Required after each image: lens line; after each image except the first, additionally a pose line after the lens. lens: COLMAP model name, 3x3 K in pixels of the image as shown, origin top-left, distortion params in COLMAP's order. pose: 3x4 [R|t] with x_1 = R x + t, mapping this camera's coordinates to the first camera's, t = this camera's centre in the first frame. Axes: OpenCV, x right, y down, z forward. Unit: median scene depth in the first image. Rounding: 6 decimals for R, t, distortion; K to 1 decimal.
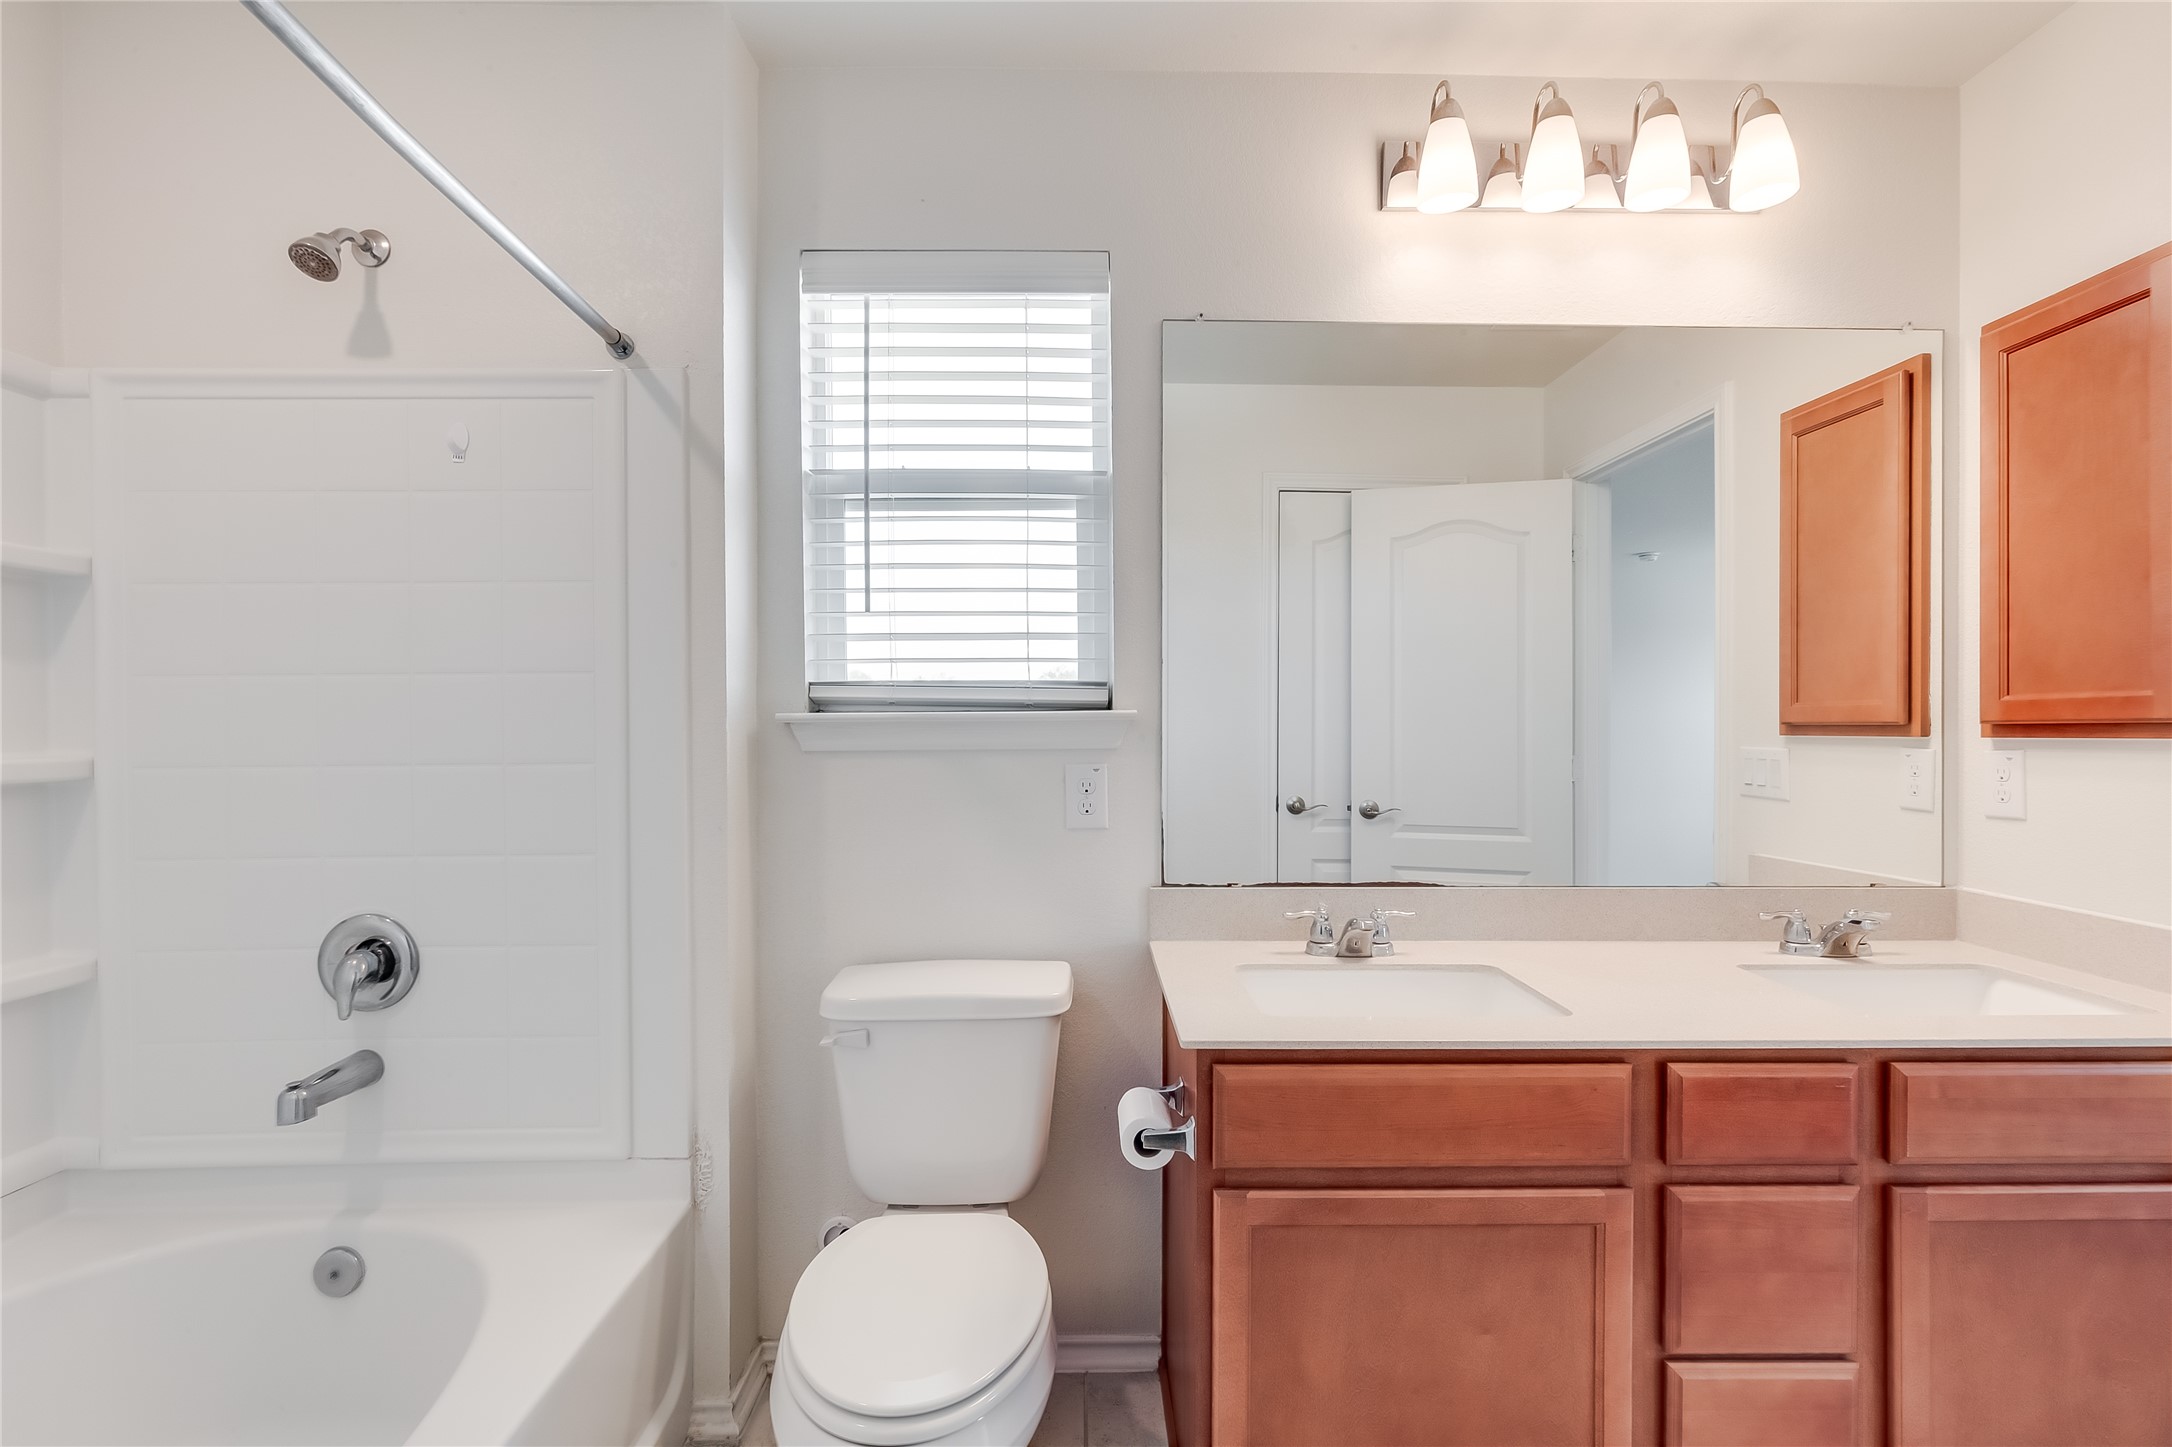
lens RADIAL K [[1000.2, 0, 1084.0], [0, 1000.2, 722.6], [0, 0, 1]] dist [0.006298, 0.000991]
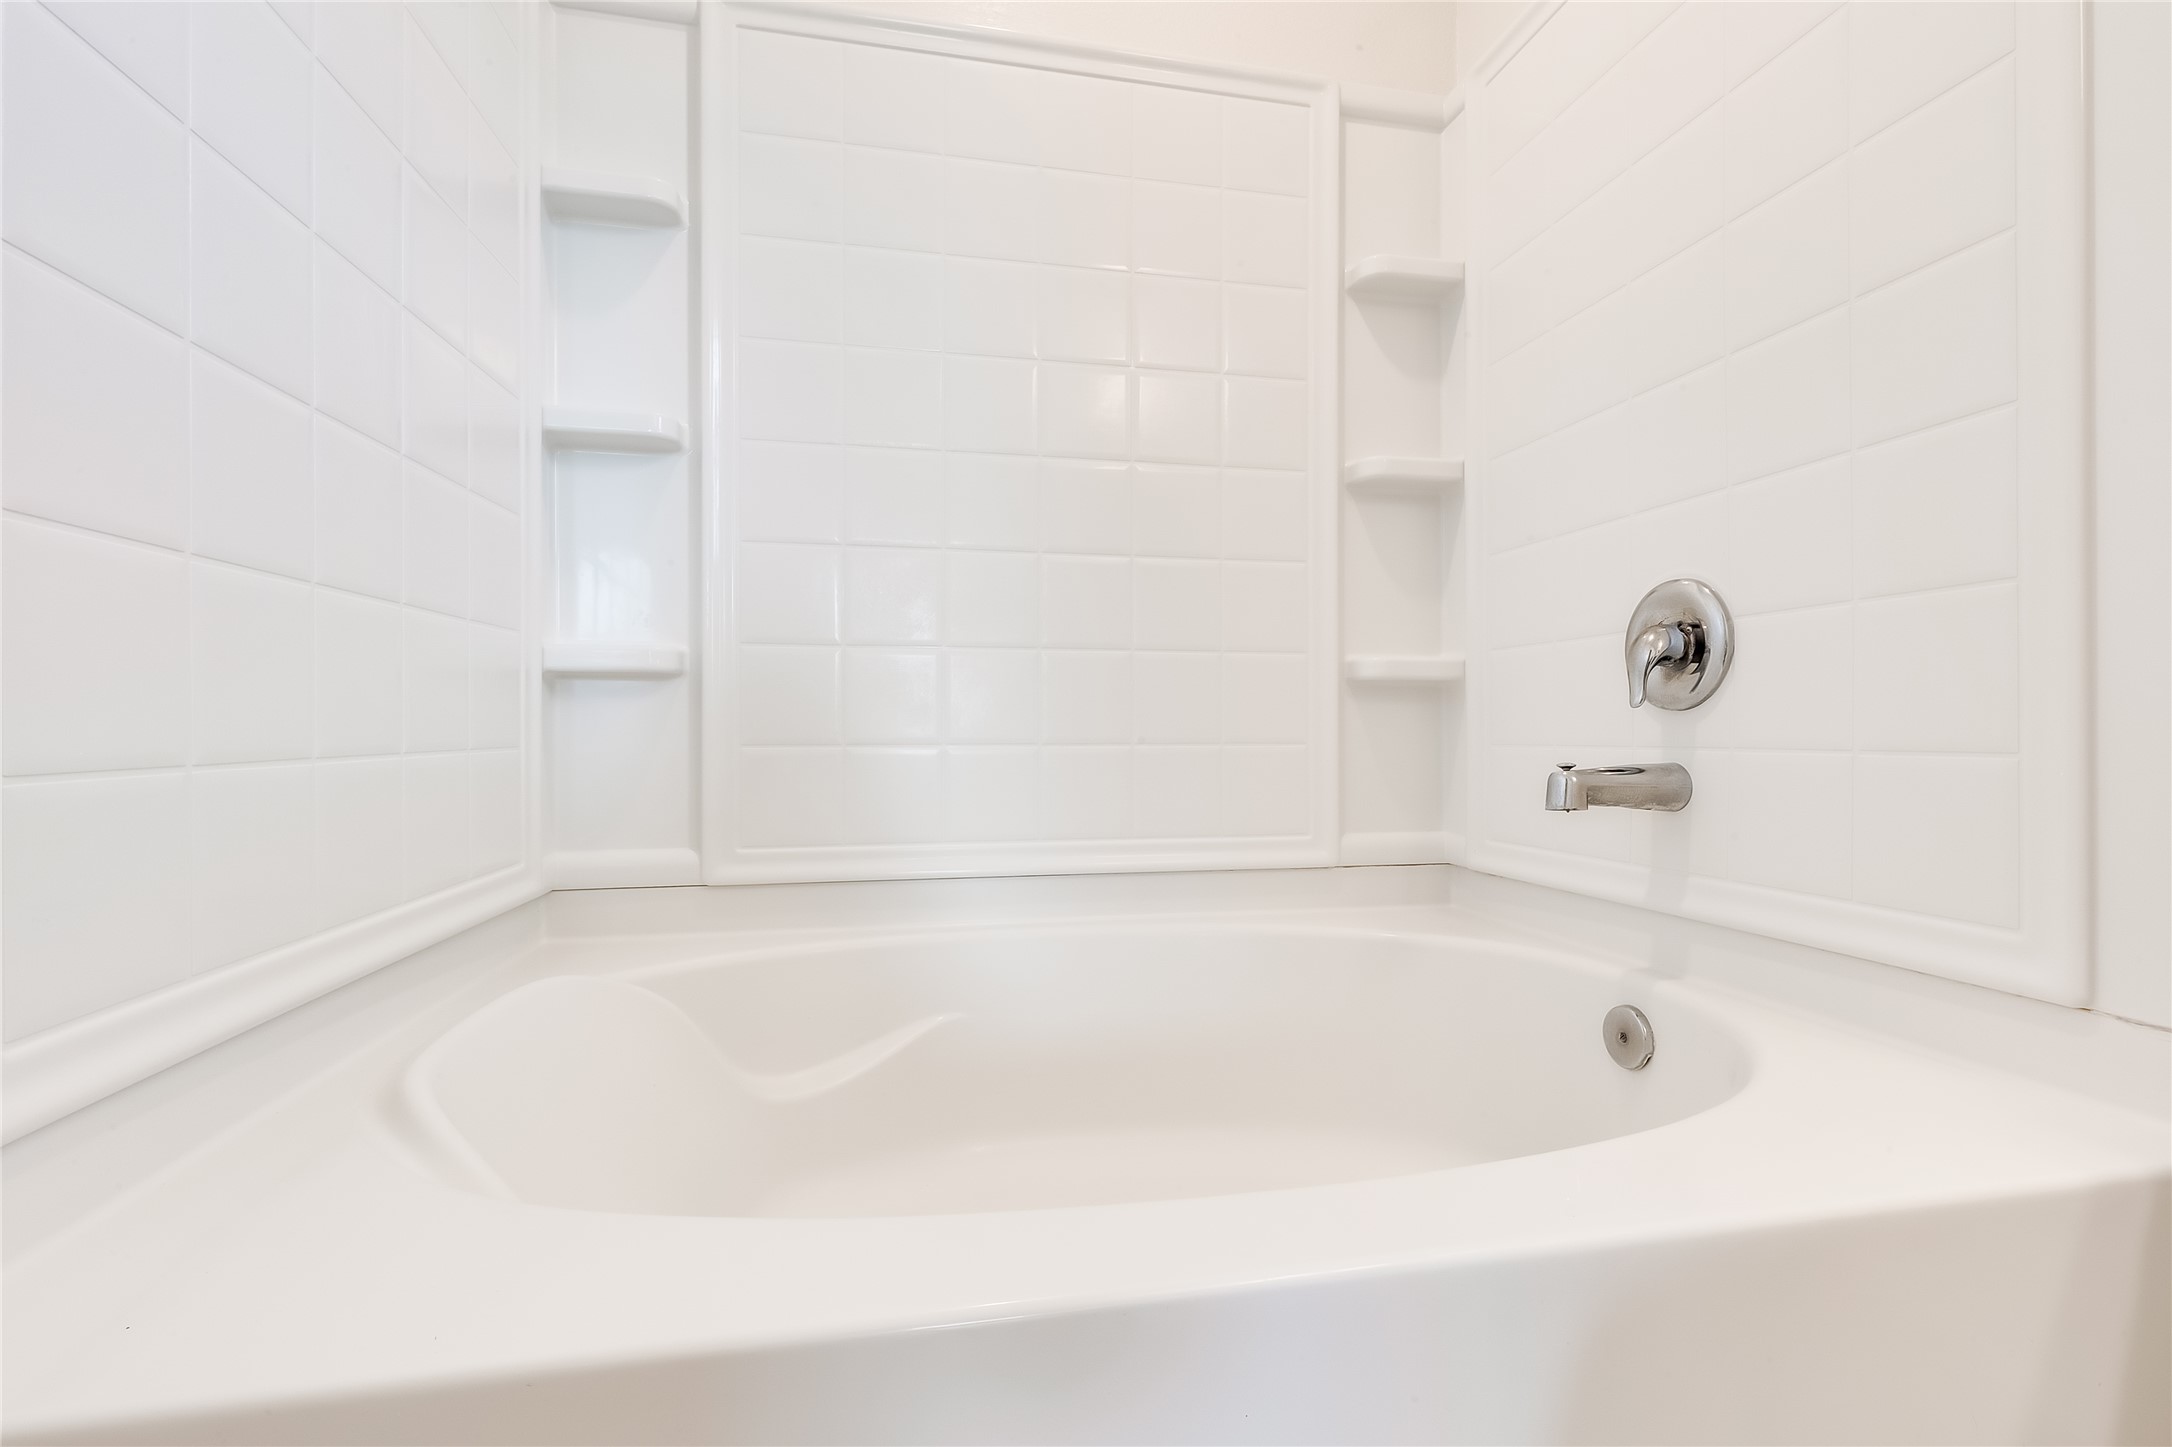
lens RADIAL K [[1000.2, 0, 1089.2], [0, 1000.2, 723.0], [0, 0, 1]] dist [0.006298, 0.000991]
pose [[0.195203, -0.004993, -0.980750, -0.127747], [-0.012158, 0.999898, -0.007510, 0.594001], [0.980687, 0.013389, 0.195122, 0.828770]]
